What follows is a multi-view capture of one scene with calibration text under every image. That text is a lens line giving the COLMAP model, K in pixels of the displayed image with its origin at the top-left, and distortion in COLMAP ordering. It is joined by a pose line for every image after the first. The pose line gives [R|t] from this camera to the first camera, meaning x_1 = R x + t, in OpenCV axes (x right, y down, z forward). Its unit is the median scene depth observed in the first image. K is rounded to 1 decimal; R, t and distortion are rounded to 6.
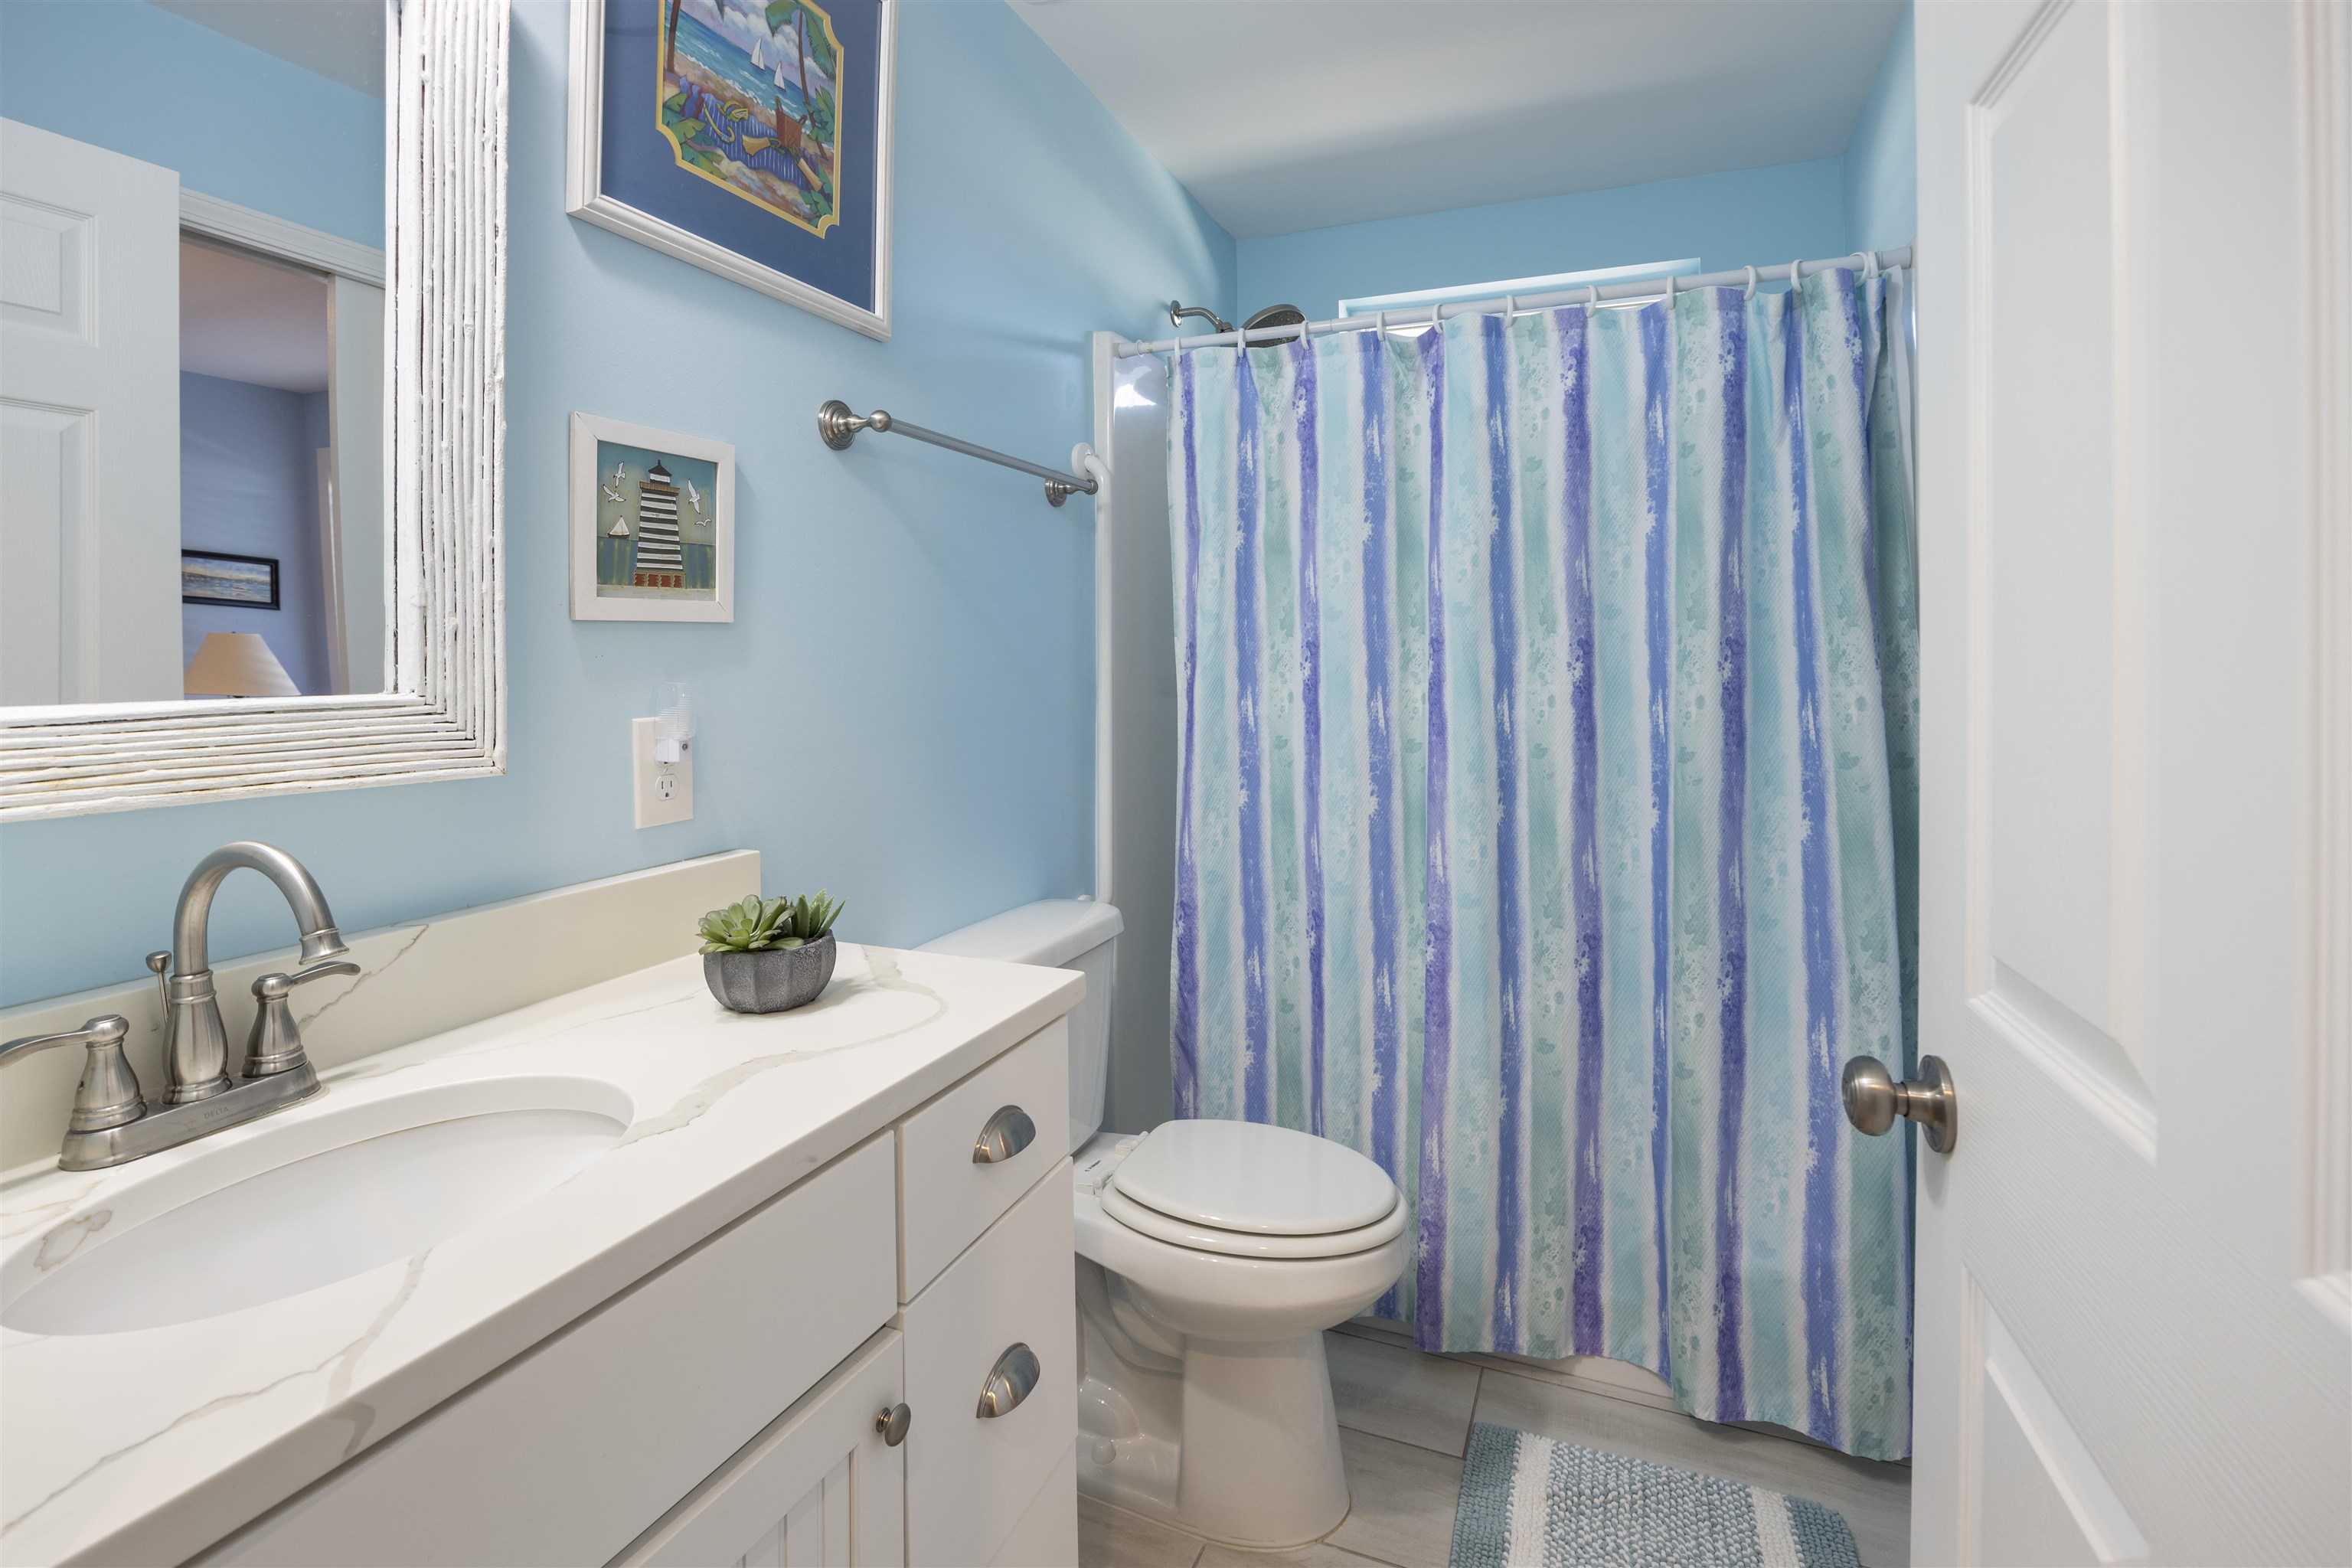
lens RADIAL K [[1082.9, 0, 1181.4], [0, 1082.9, 691.0], [0, 0, 1]] dist [-0.022580, 0.000025]
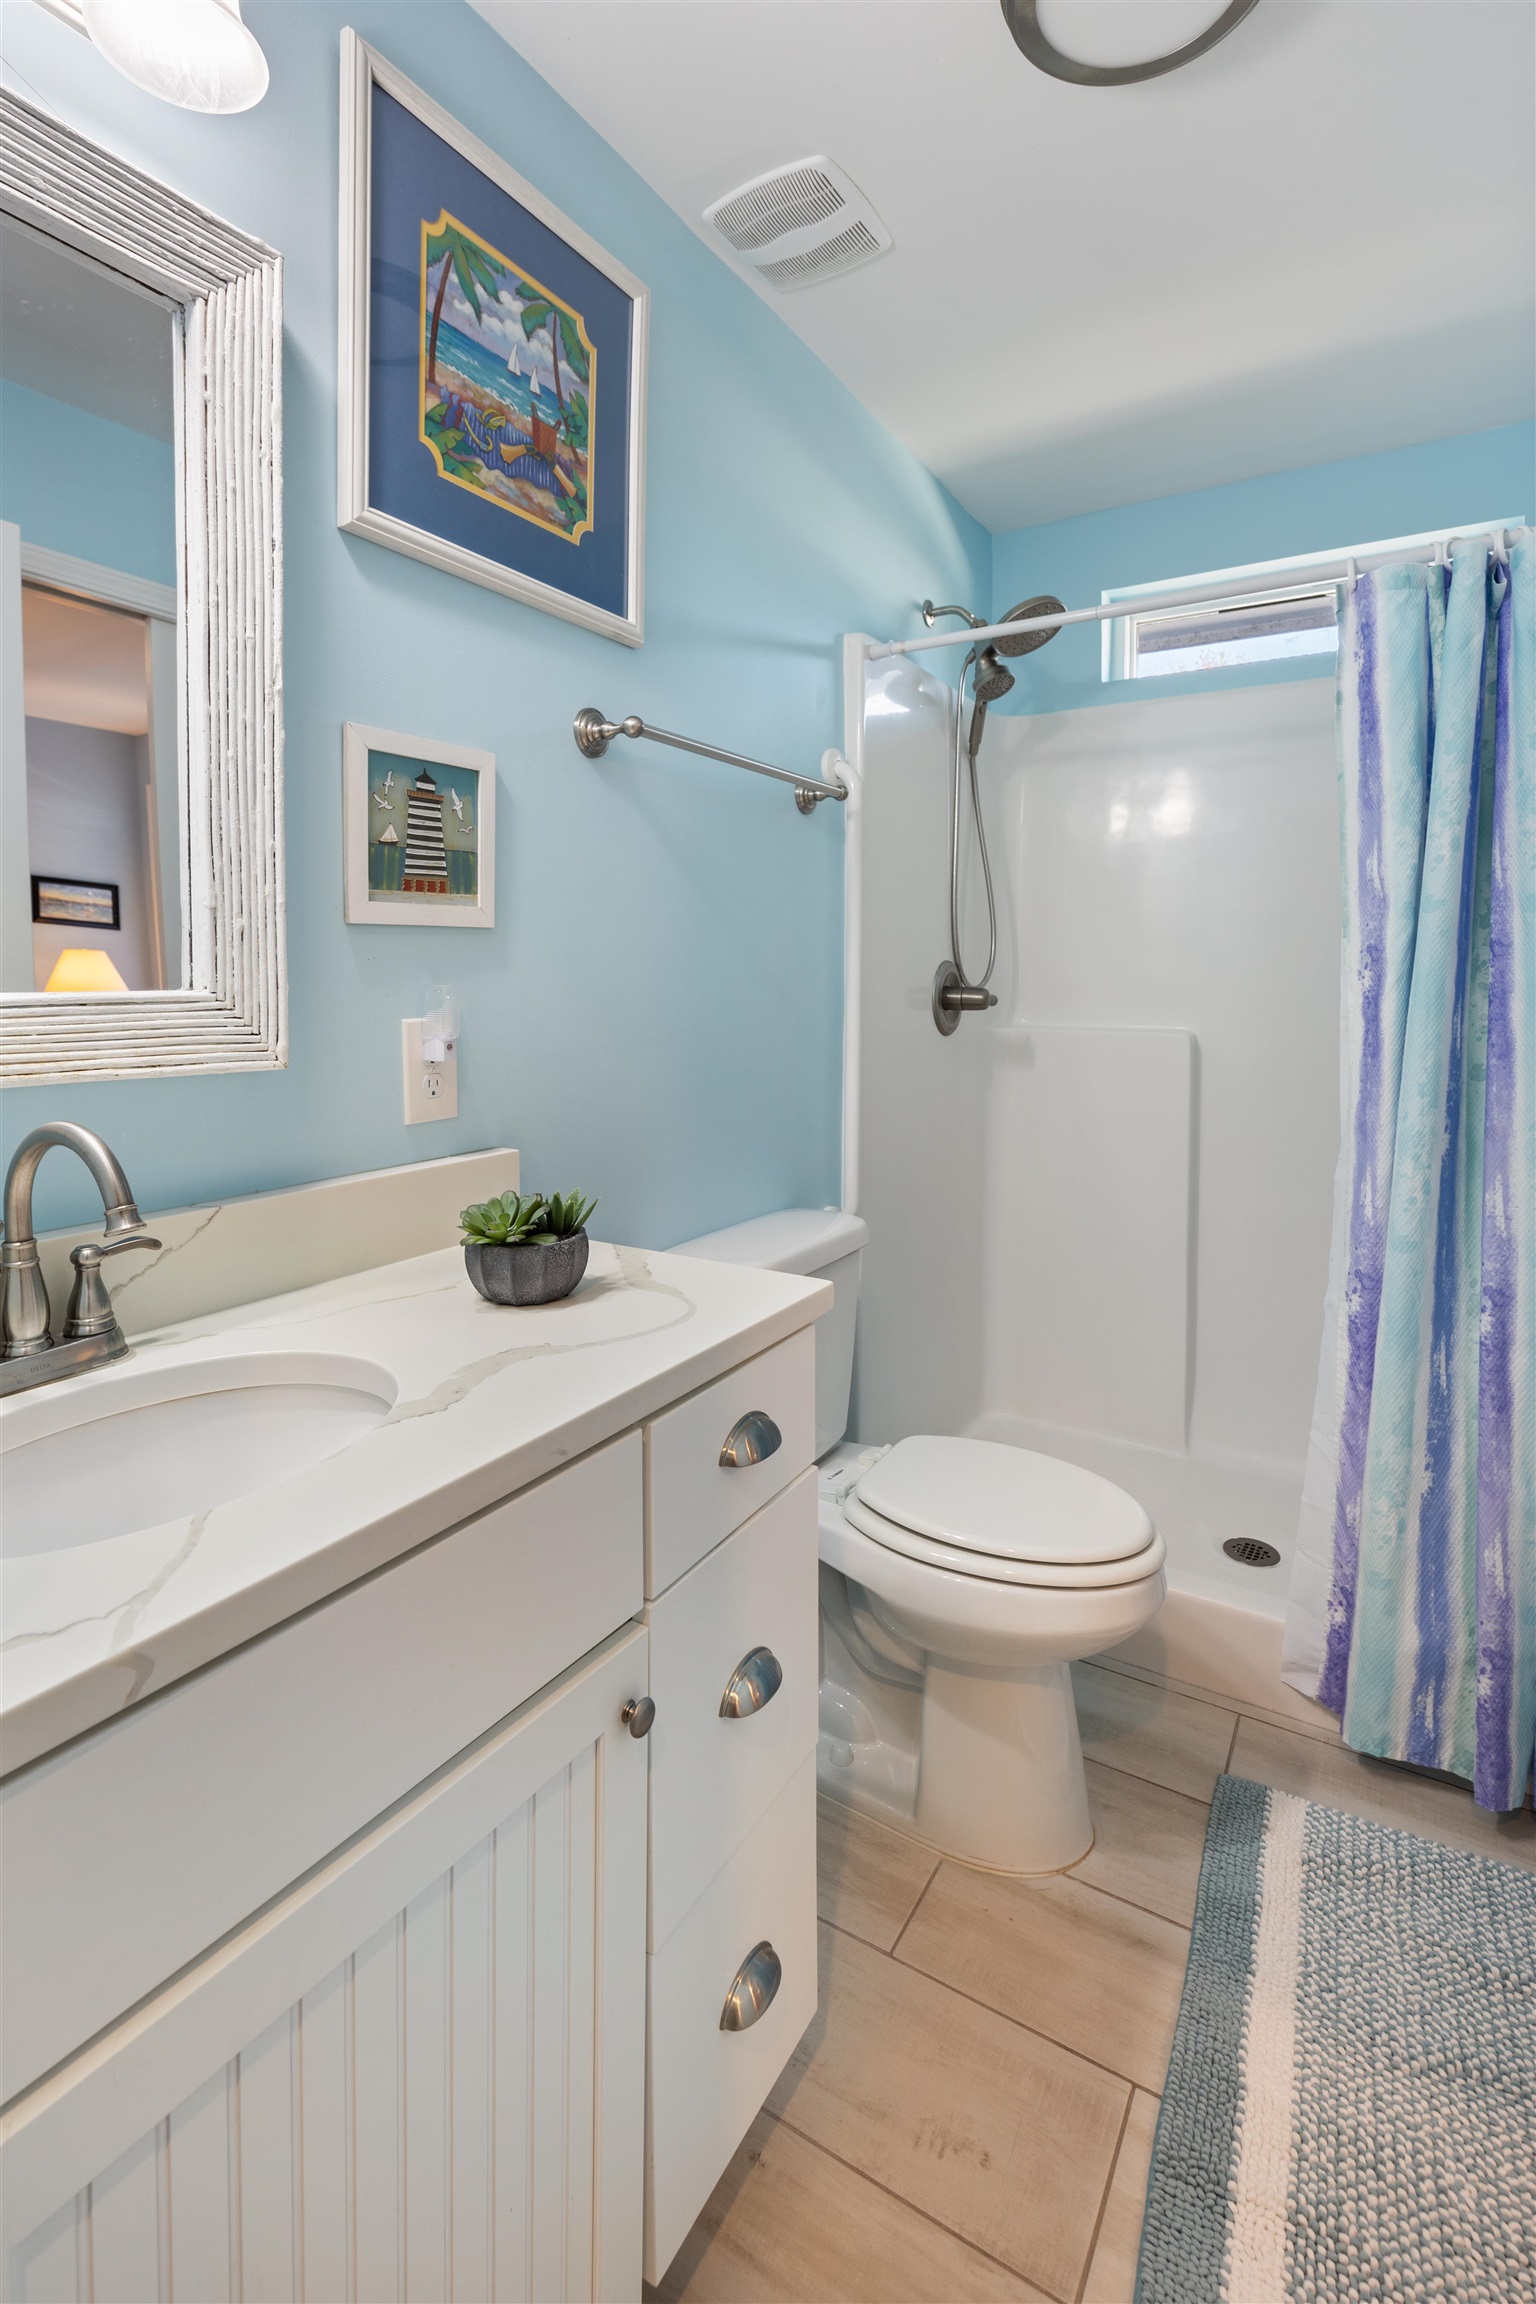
lens RADIAL K [[1060.8, 0, 723.0], [0, 1060.8, 1050.6], [0, 0, 1]] dist [-0.022580, 0.000025]
pose [[0.982509, 0.014202, -0.185675, -0.011577], [-0.006931, 0.999186, 0.039748, 0.012903], [0.186089, -0.037766, 0.981807, 0.045959]]
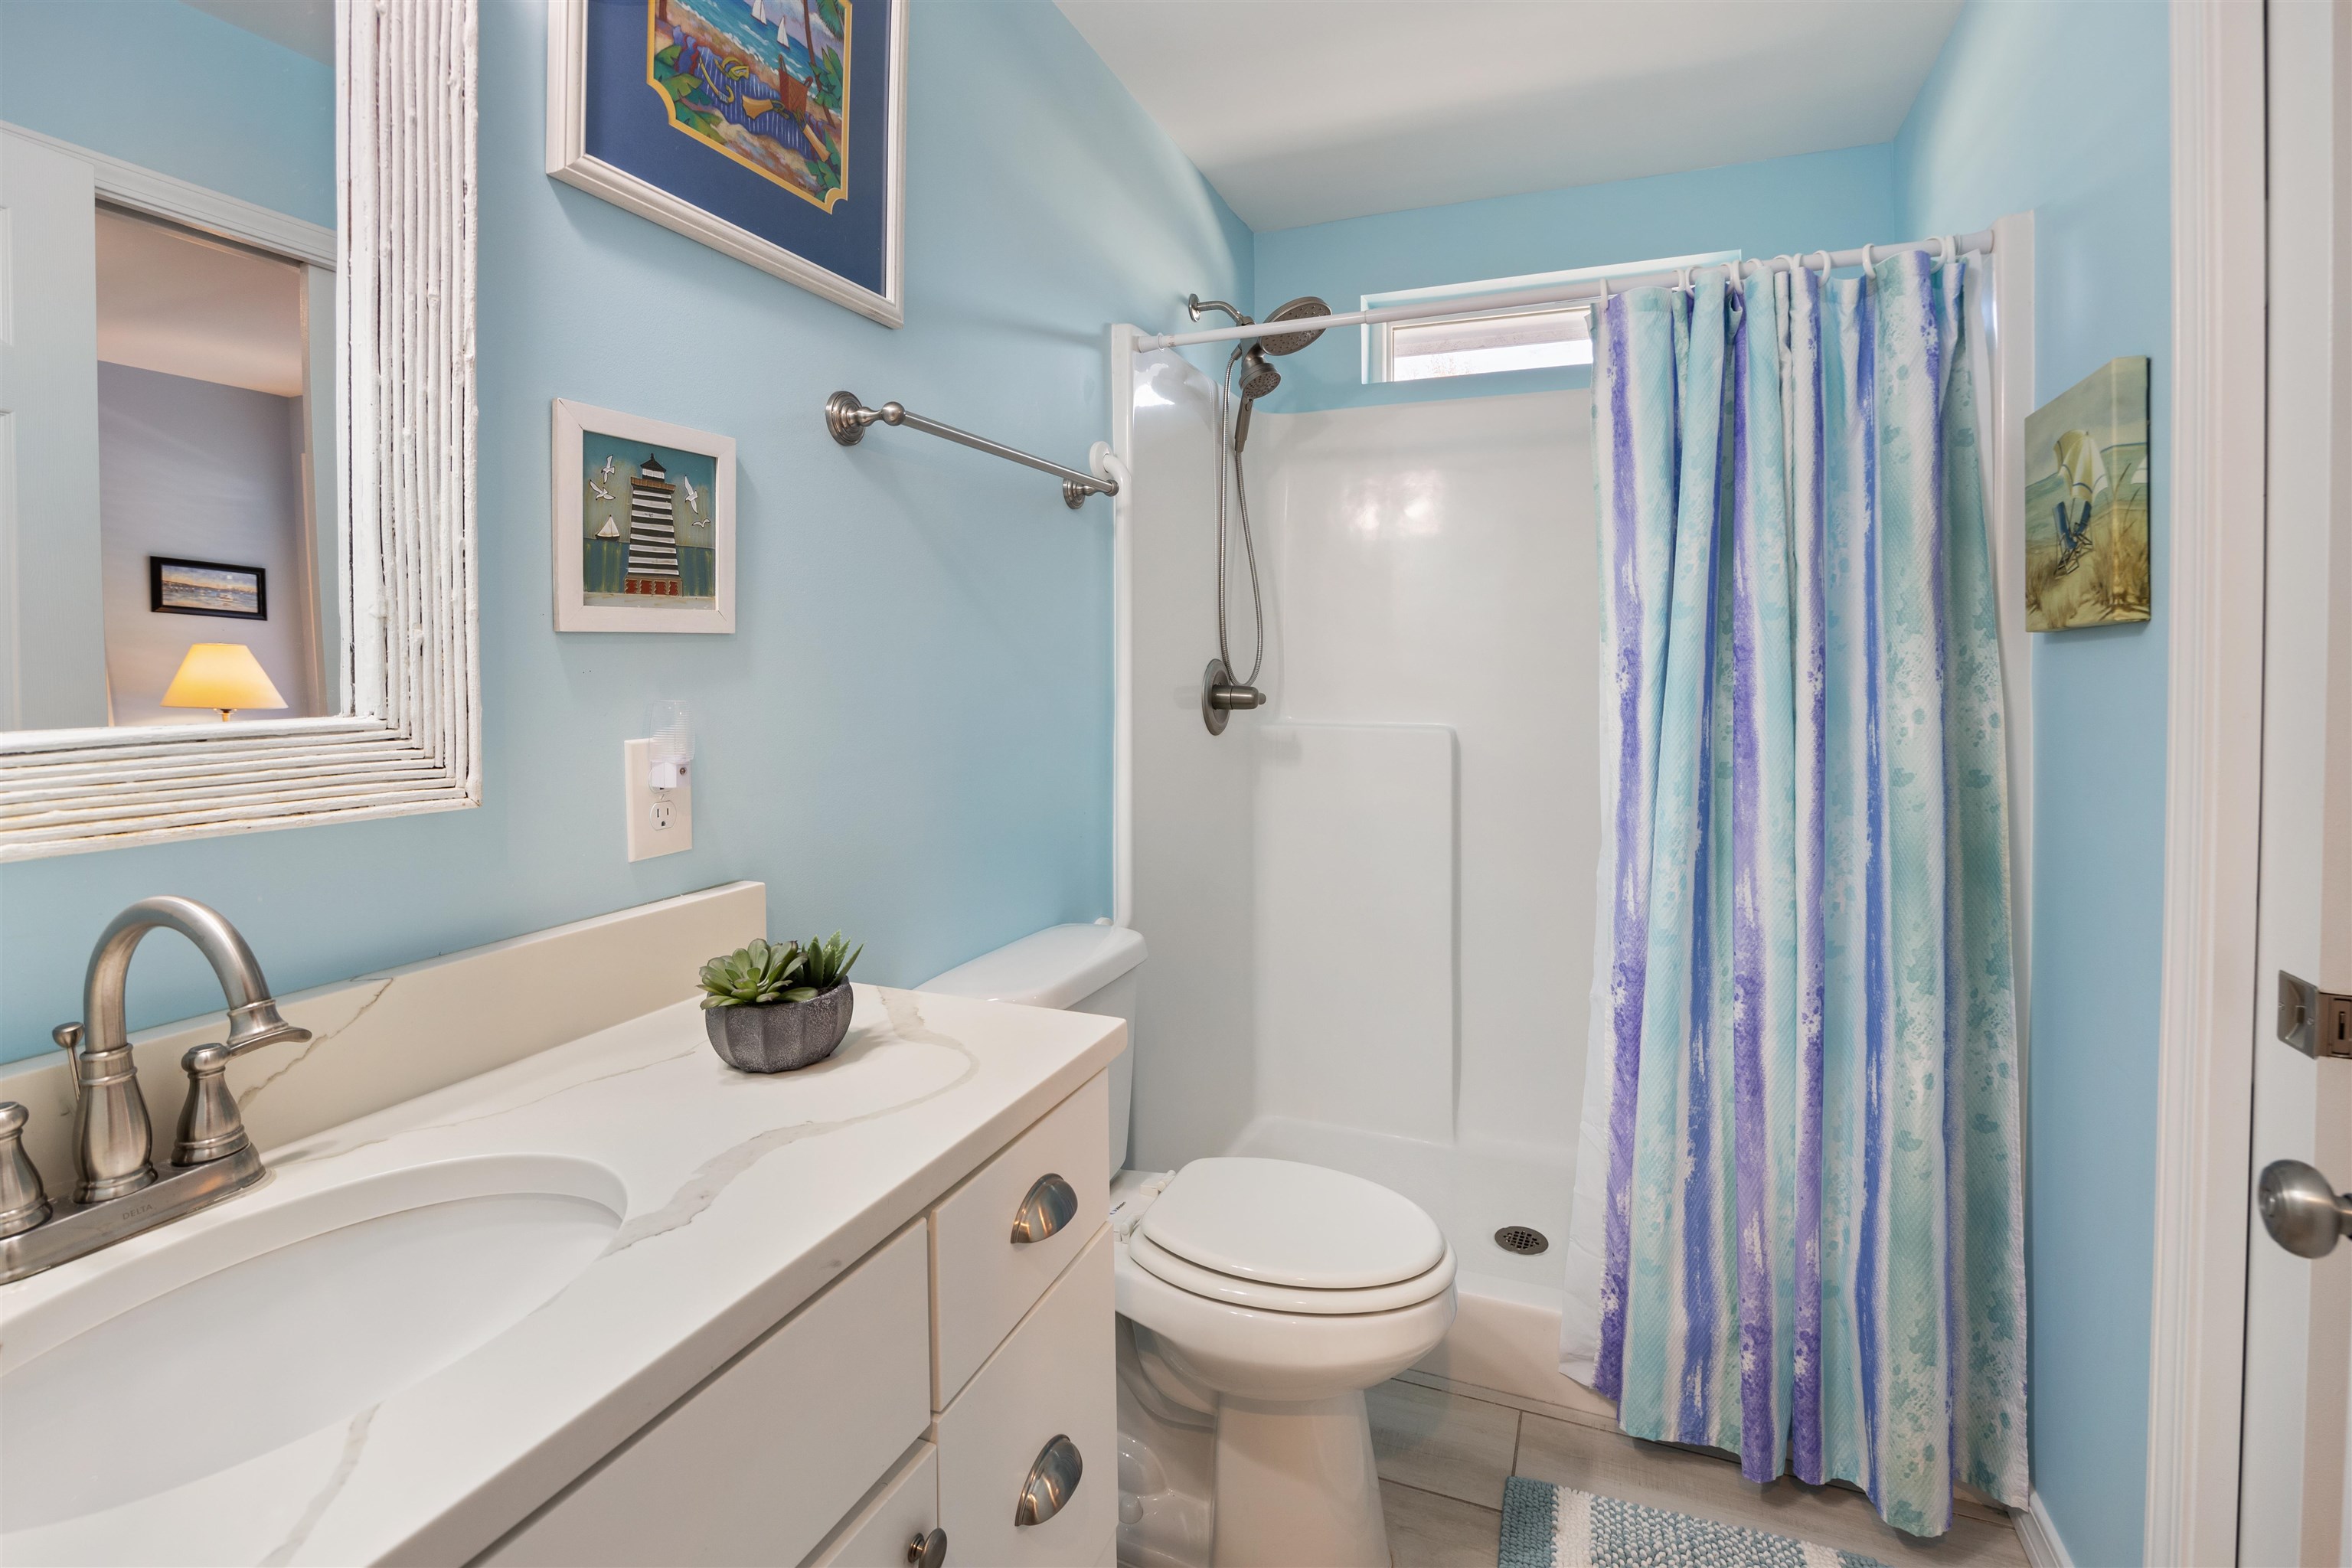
lens RADIAL K [[1082.9, 0, 1178.4], [0, 1082.9, 710.3], [0, 0, 1]] dist [-0.022580, 0.000025]
pose [[0.999999, -0.001621, 0.000105, -0.043374], [0.001620, 0.999950, 0.009874, -0.007666], [-0.000121, -0.009874, 0.999951, 0.092991]]
